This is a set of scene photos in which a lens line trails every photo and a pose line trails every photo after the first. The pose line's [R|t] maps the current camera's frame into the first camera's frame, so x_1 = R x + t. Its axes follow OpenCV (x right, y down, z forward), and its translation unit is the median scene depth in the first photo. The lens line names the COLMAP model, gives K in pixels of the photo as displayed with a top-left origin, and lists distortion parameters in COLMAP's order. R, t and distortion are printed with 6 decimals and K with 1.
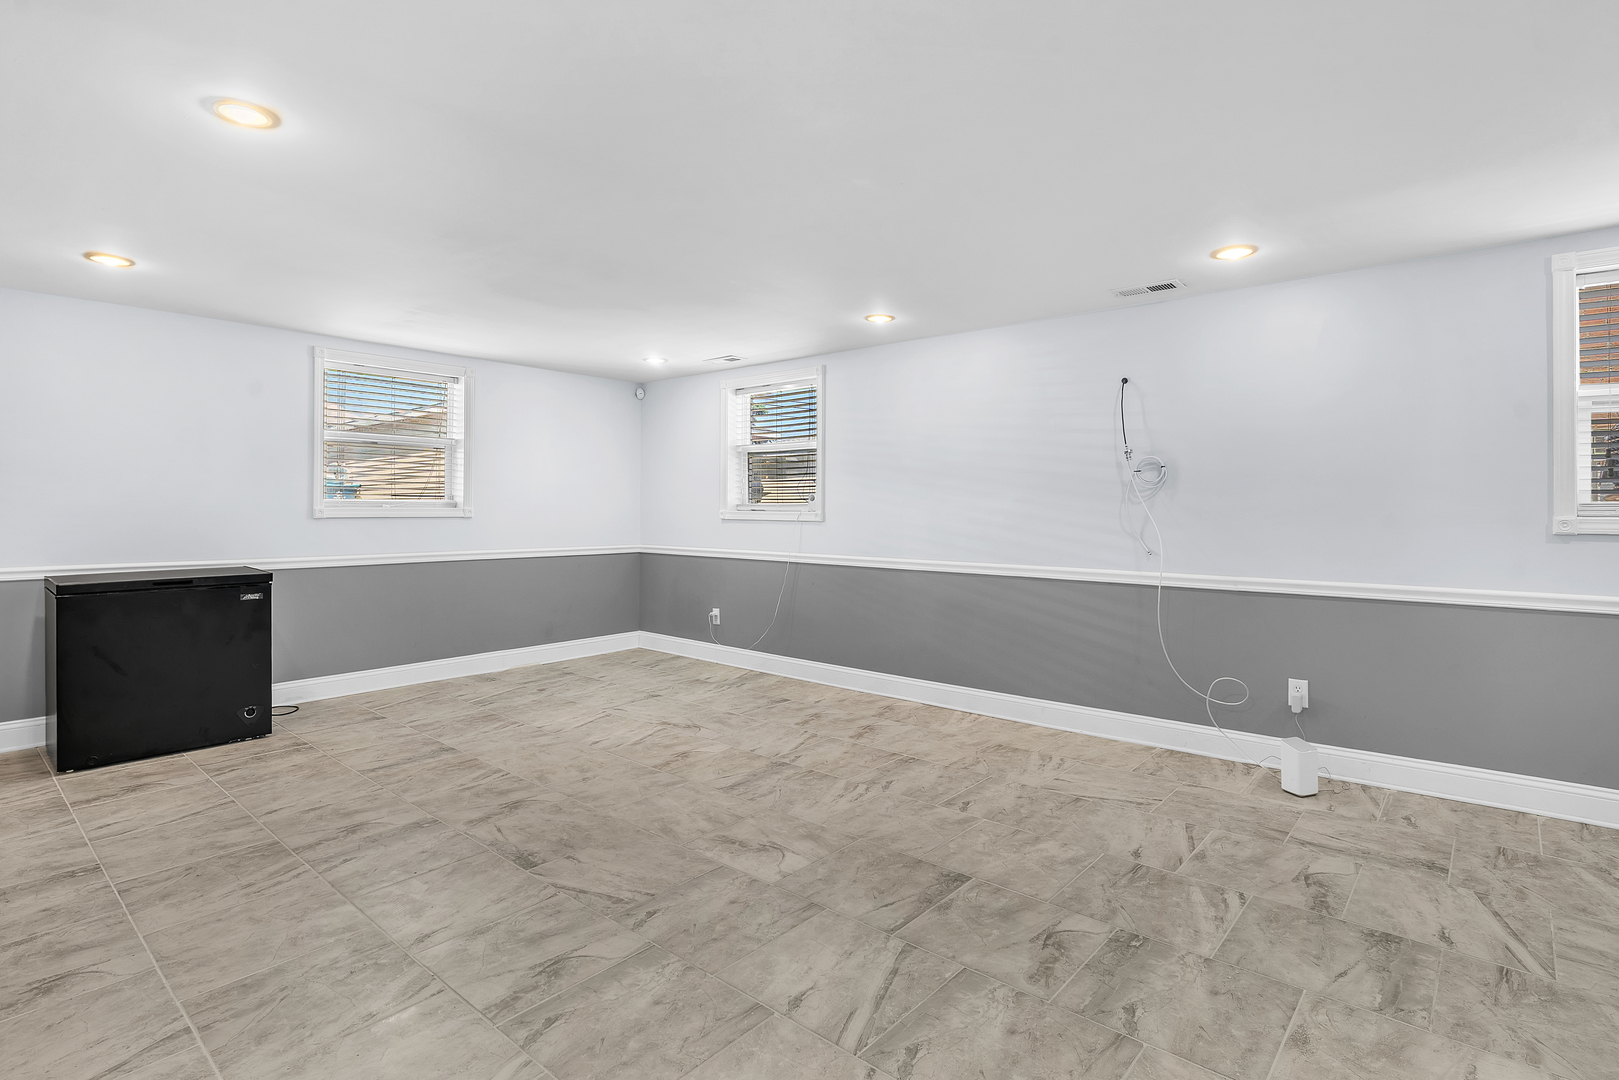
lens RADIAL K [[791.9, 0, 816.2], [0, 791.9, 530.3], [0, 0, 1]] dist [-0.009908, 0.001450]
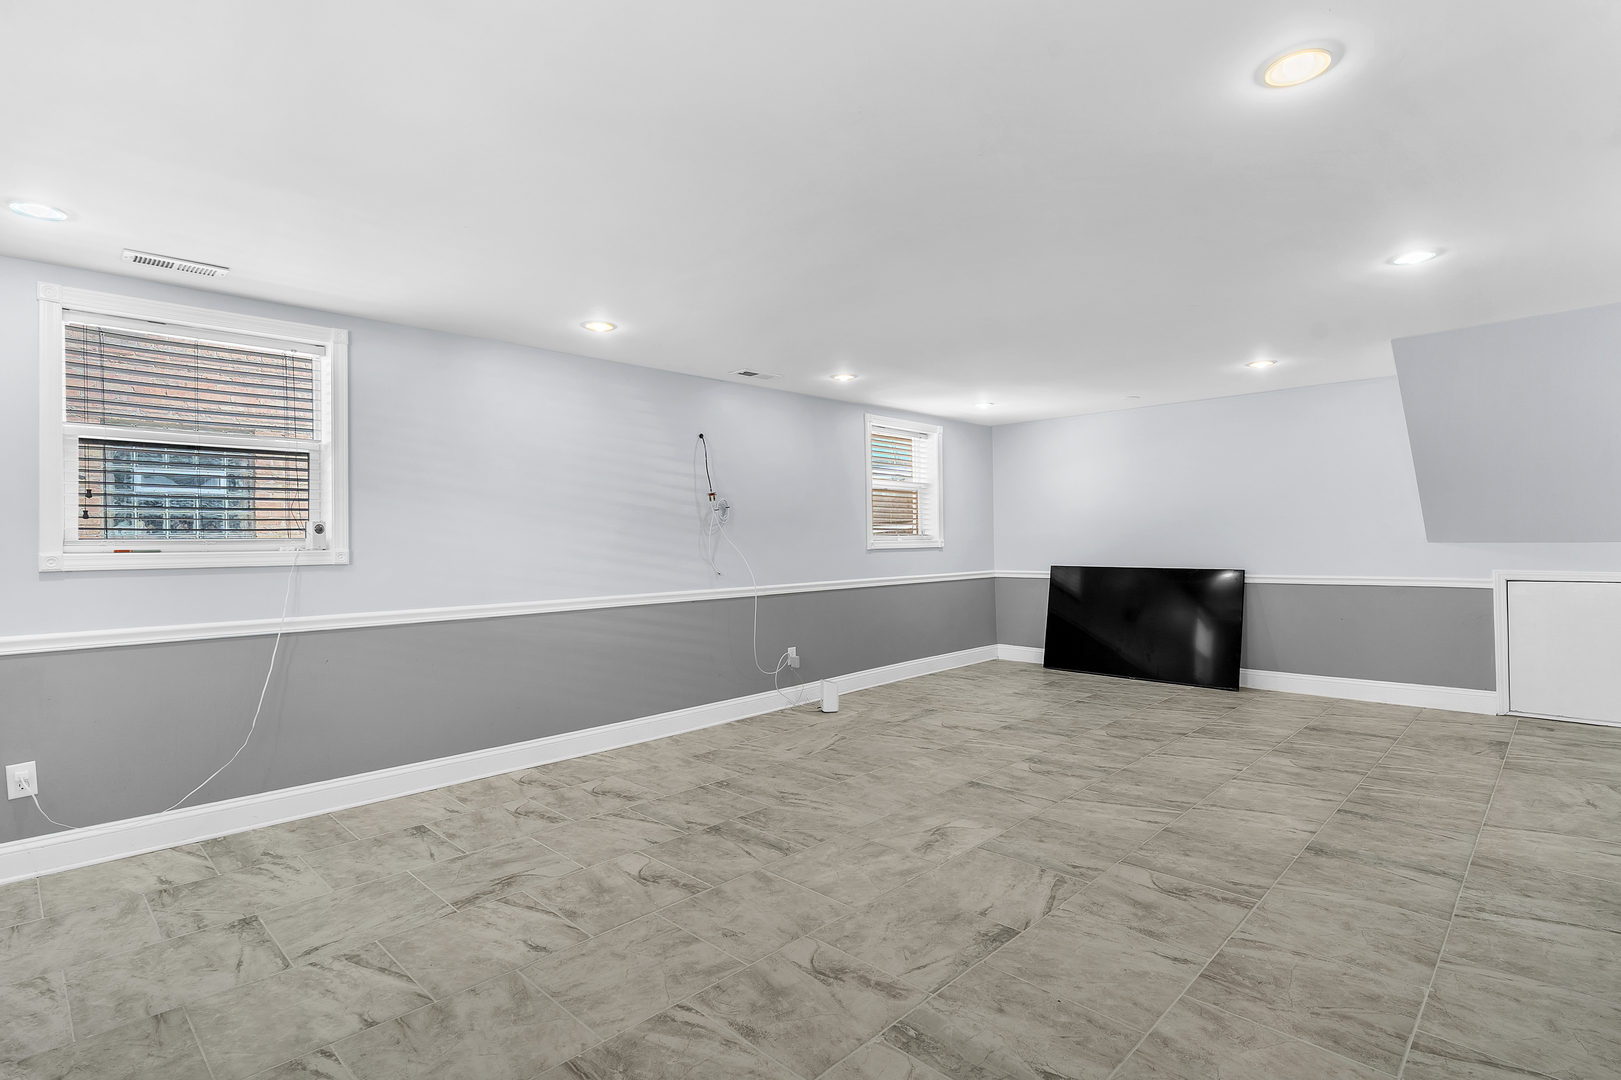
lens RADIAL K [[792.9, 0, 794.6], [0, 792.9, 547.4], [0, 0, 1]] dist [-0.009908, 0.001450]
pose [[0.076187, -0.013849, 0.996997, -1.180031], [0.042816, 0.999027, 0.010605, -0.030356], [-0.996174, 0.041880, 0.076706, 1.072292]]
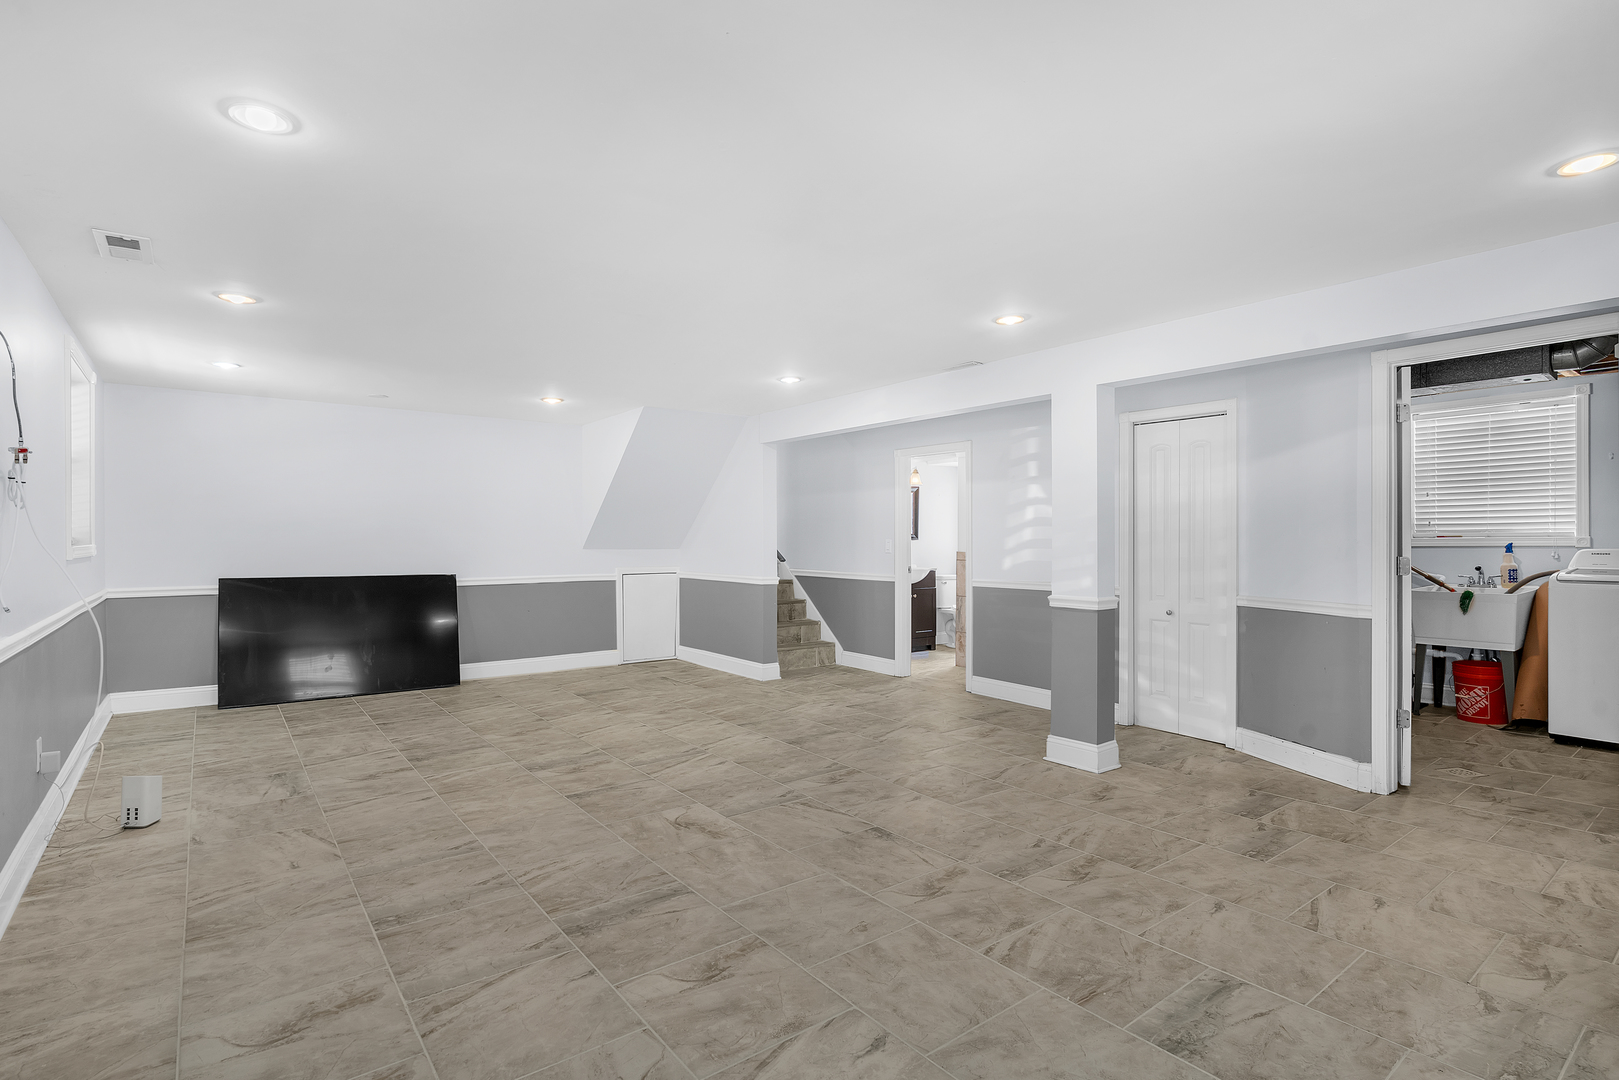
lens RADIAL K [[791.9, 0, 806.4], [0, 791.9, 531.3], [0, 0, 1]] dist [-0.009908, 0.001450]
pose [[-0.979382, -0.002295, 0.202003, -0.468079], [0.001501, 0.999825, 0.018638, -0.061342], [-0.202010, 0.018557, -0.979208, 2.065064]]
